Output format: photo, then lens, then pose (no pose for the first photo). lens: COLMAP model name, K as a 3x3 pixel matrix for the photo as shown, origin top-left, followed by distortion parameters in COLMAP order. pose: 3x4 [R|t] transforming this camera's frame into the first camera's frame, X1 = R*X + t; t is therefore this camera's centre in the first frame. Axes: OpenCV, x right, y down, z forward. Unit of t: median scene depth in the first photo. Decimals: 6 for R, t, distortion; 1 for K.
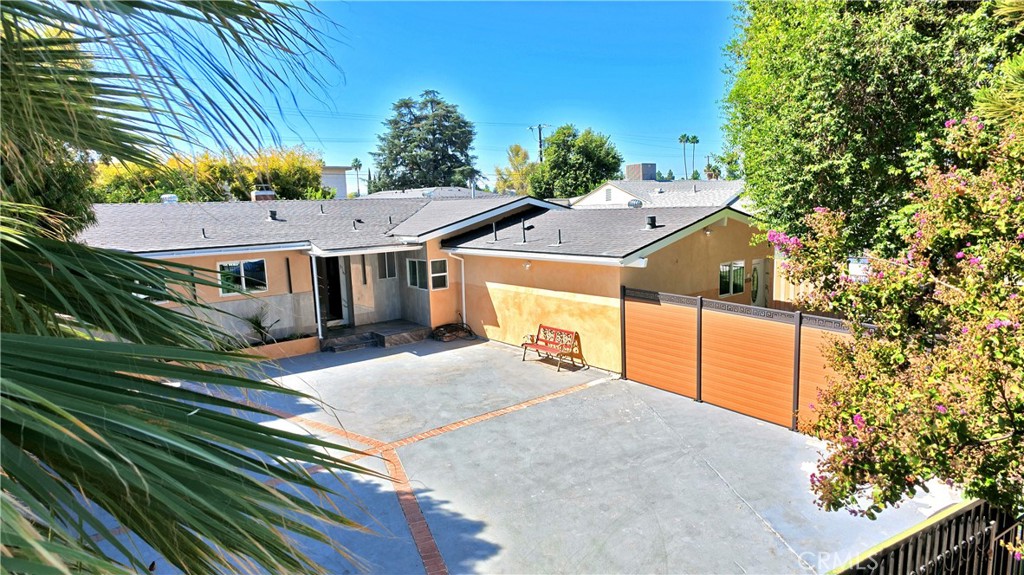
lens RADIAL K [[586.3, 0, 512.0], [0, 586.3, 287.5], [0, 0, 1]] dist [-0.002547, -0.000620]
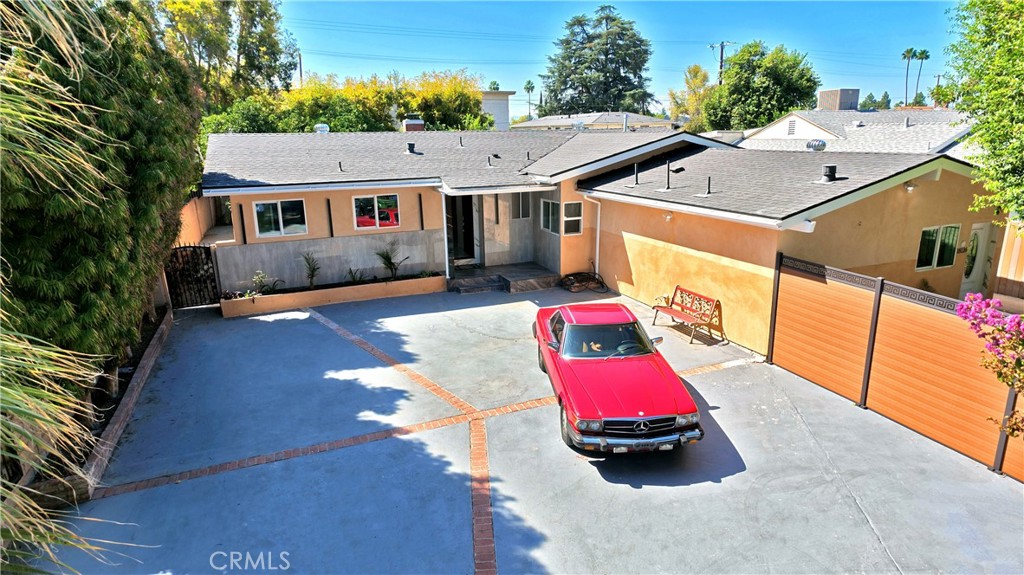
lens RADIAL K [[586.3, 0, 512.0], [0, 586.3, 287.5], [0, 0, 1]] dist [-0.002547, -0.000620]
pose [[0.959260, 0.088434, -0.268327, 0.041282], [-0.054450, 0.989812, 0.131561, -0.031593], [0.277228, -0.111591, 0.954302, 0.084983]]
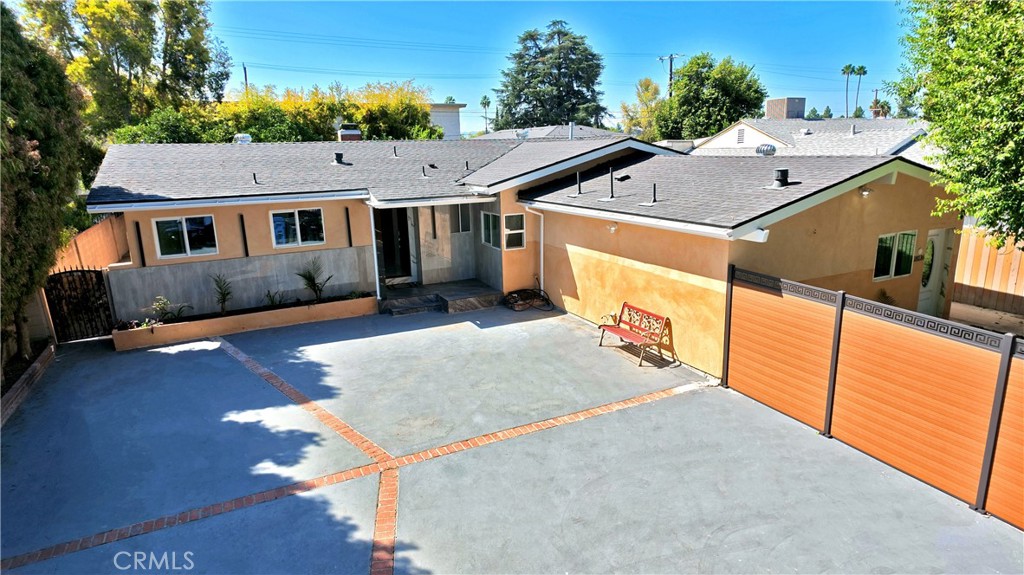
lens RADIAL K [[586.3, 0, 512.0], [0, 586.3, 287.5], [0, 0, 1]] dist [-0.002547, -0.000620]
pose [[0.976401, 0.059806, -0.207521, 0.055568], [-0.038697, 0.993789, 0.104331, -0.031037], [0.212472, -0.093838, 0.972651, 0.164349]]
